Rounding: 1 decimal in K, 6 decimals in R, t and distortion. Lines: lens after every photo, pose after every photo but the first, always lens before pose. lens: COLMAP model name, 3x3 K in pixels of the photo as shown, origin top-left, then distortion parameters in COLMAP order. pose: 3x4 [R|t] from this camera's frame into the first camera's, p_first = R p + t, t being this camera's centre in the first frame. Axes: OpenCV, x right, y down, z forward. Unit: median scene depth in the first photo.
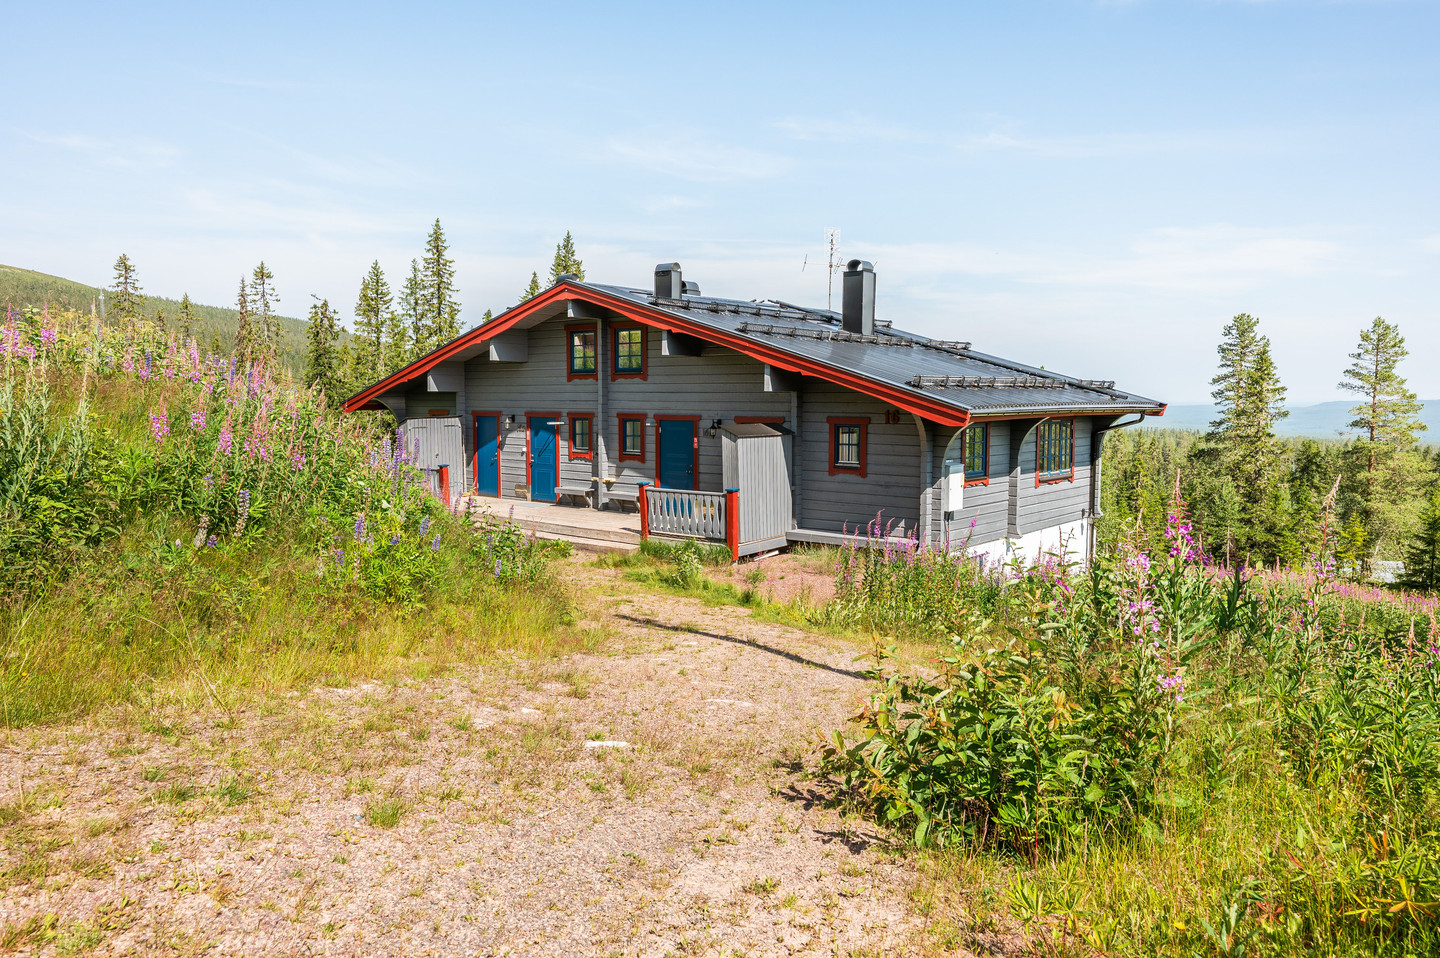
lens RADIAL K [[997.9, 0, 733.5], [0, 997.9, 486.9], [0, 0, 1]] dist [0.001164, 0.006416]
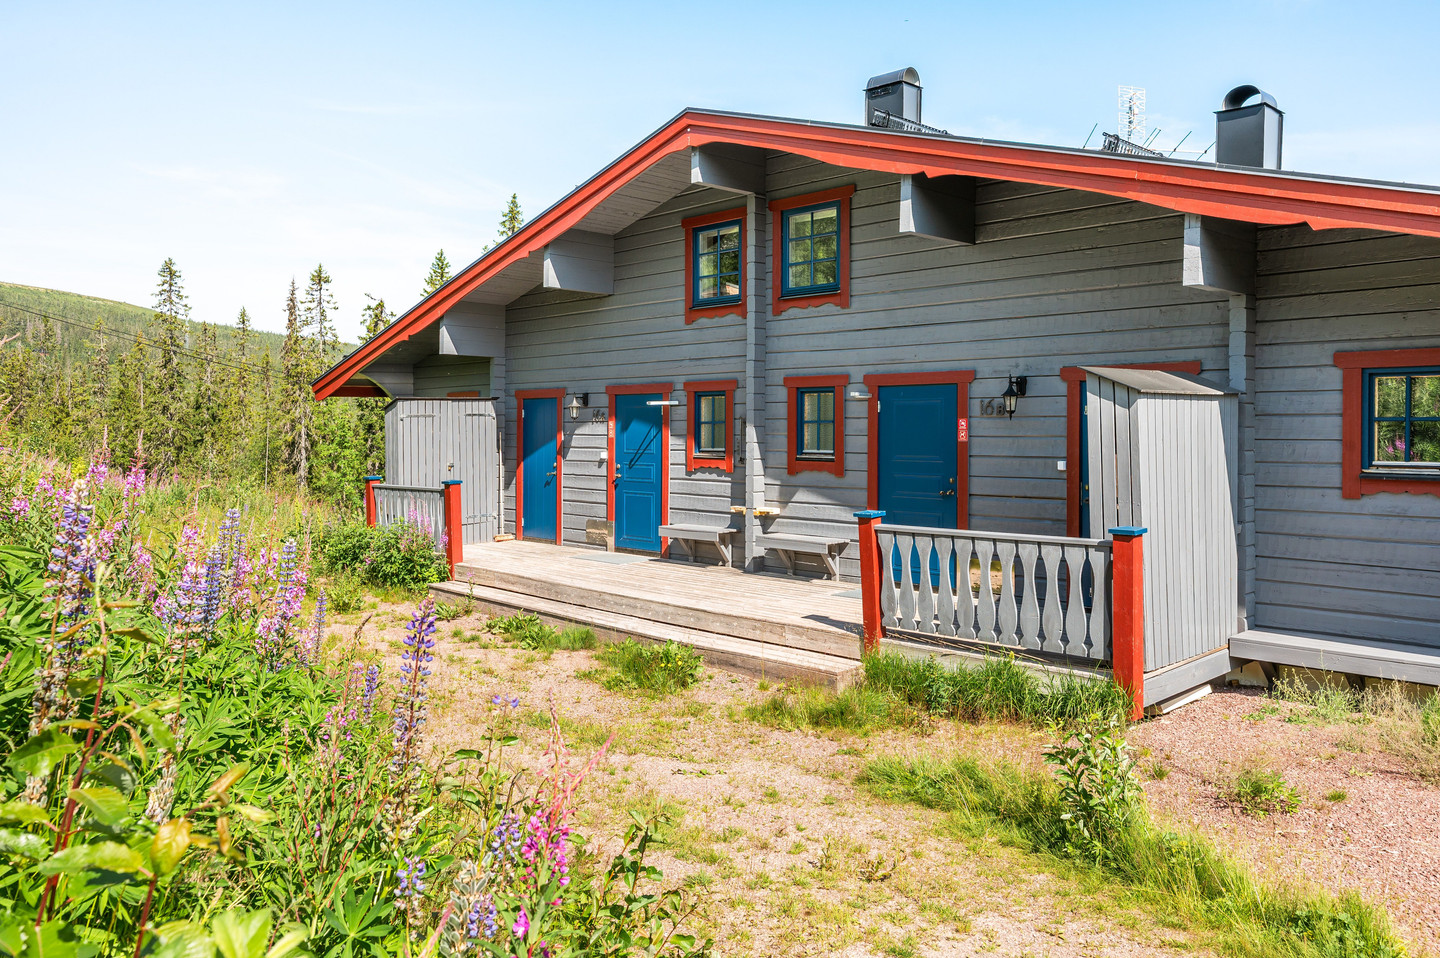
lens RADIAL K [[1109.1, 0, 727.9], [0, 1109.1, 463.7], [0, 0, 1]] dist [0.003316, -0.006825]
pose [[0.994010, 0.004097, -0.109214, -0.082704], [-0.010986, 0.997981, -0.062552, 0.004281], [0.108737, 0.063377, 0.992048, 0.440812]]
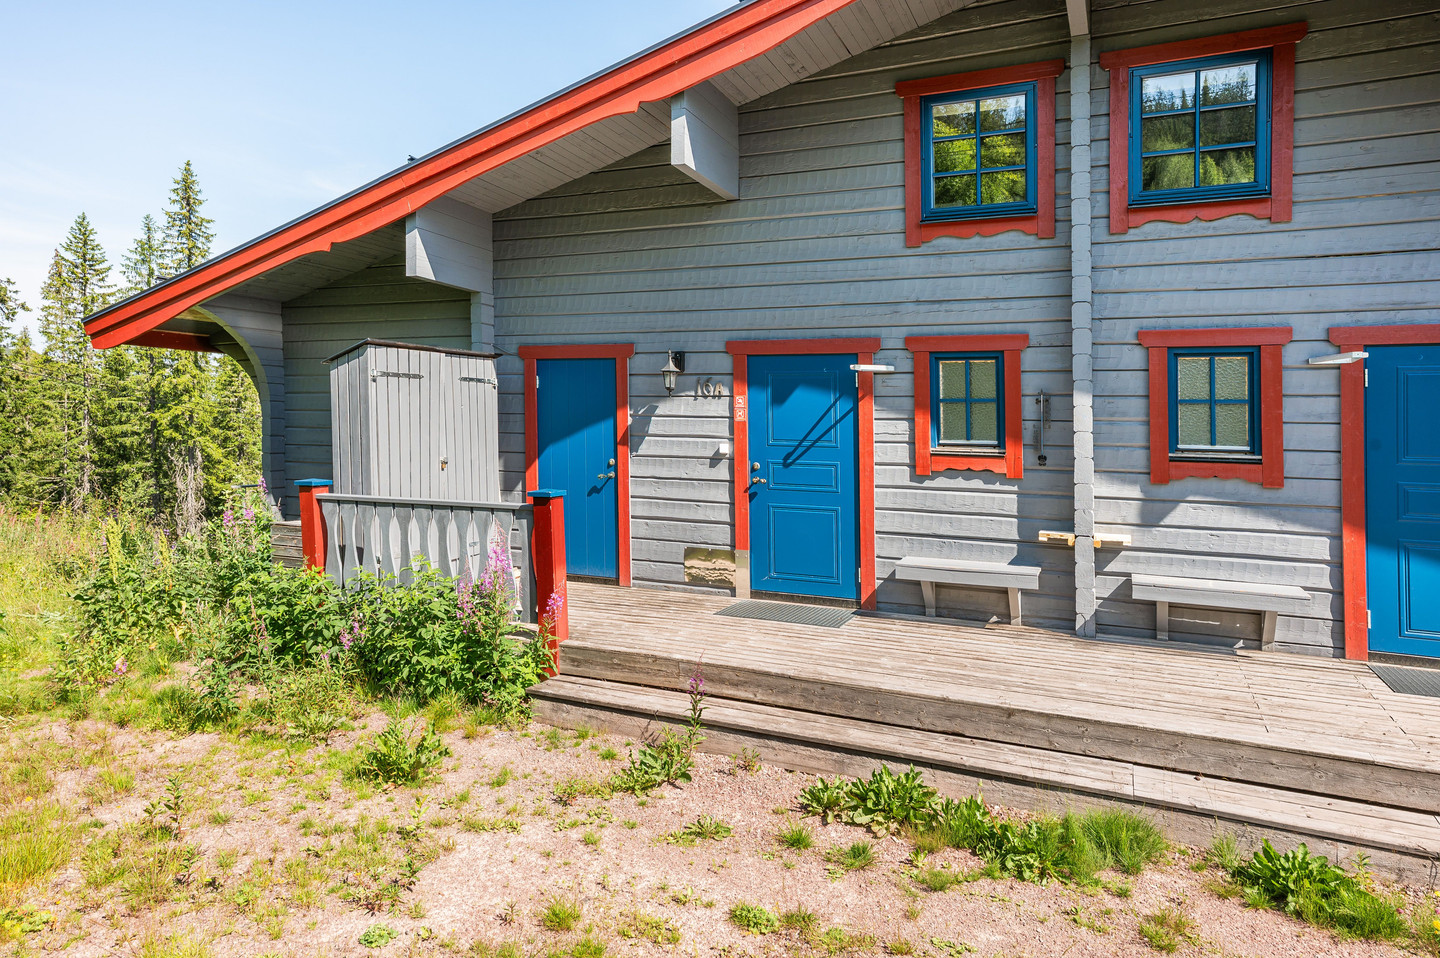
lens RADIAL K [[894.9, 0, 730.7], [0, 894.9, 478.0], [0, 0, 1]] dist [0.038830, 0.010959]
pose [[0.956694, 0.009697, 0.290934, -0.321045], [0.003343, 0.999013, -0.044290, -0.014112], [-0.291077, 0.043345, 0.955717, 0.750911]]
